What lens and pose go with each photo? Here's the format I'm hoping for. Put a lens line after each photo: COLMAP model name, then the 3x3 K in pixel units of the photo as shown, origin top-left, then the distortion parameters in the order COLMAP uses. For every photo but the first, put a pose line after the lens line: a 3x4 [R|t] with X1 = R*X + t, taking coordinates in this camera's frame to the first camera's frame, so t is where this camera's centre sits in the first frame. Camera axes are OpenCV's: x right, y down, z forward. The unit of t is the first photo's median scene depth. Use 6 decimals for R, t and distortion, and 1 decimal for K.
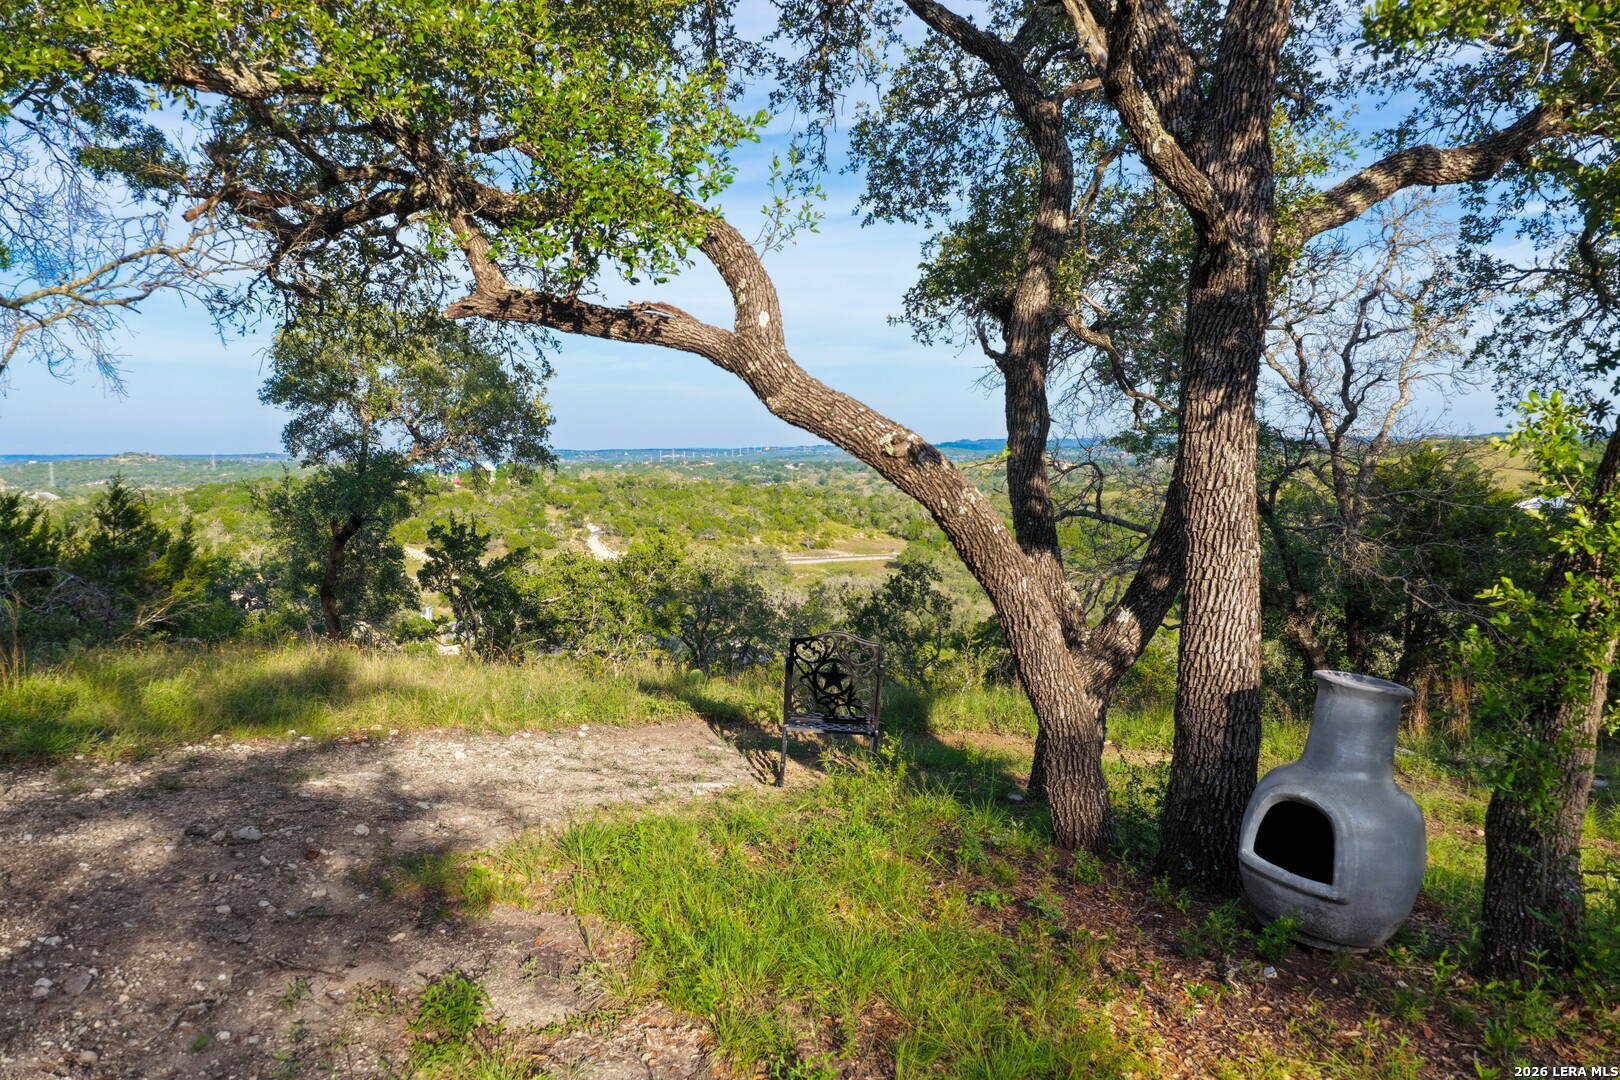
lens RADIAL K [[1346.3, 0, 810.8], [0, 1346.3, 537.3], [0, 0, 1]] dist [-0.006351, 0.043564]
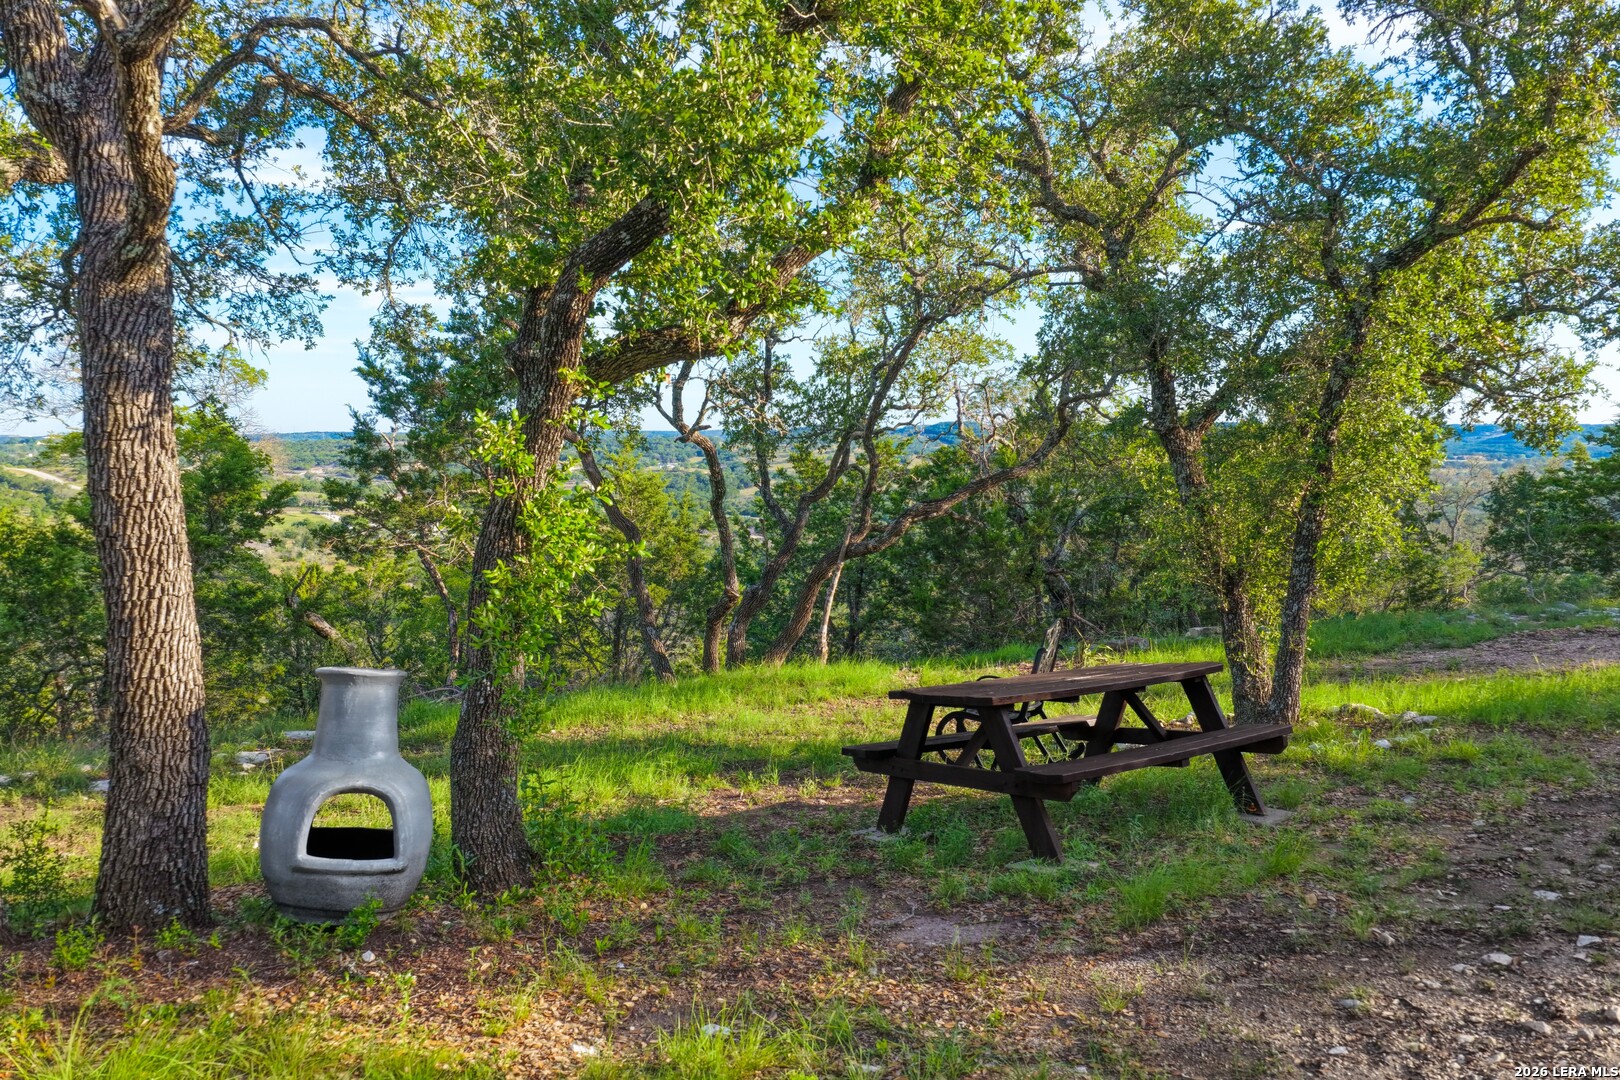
lens RADIAL K [[1346.3, 0, 810.7], [0, 1346.3, 542.4], [0, 0, 1]] dist [-0.006351, 0.043564]
pose [[0.324765, -0.071592, 0.943081, -0.433571], [0.069926, 0.996220, 0.051546, -0.023509], [-0.943206, 0.049206, 0.328543, 0.265932]]
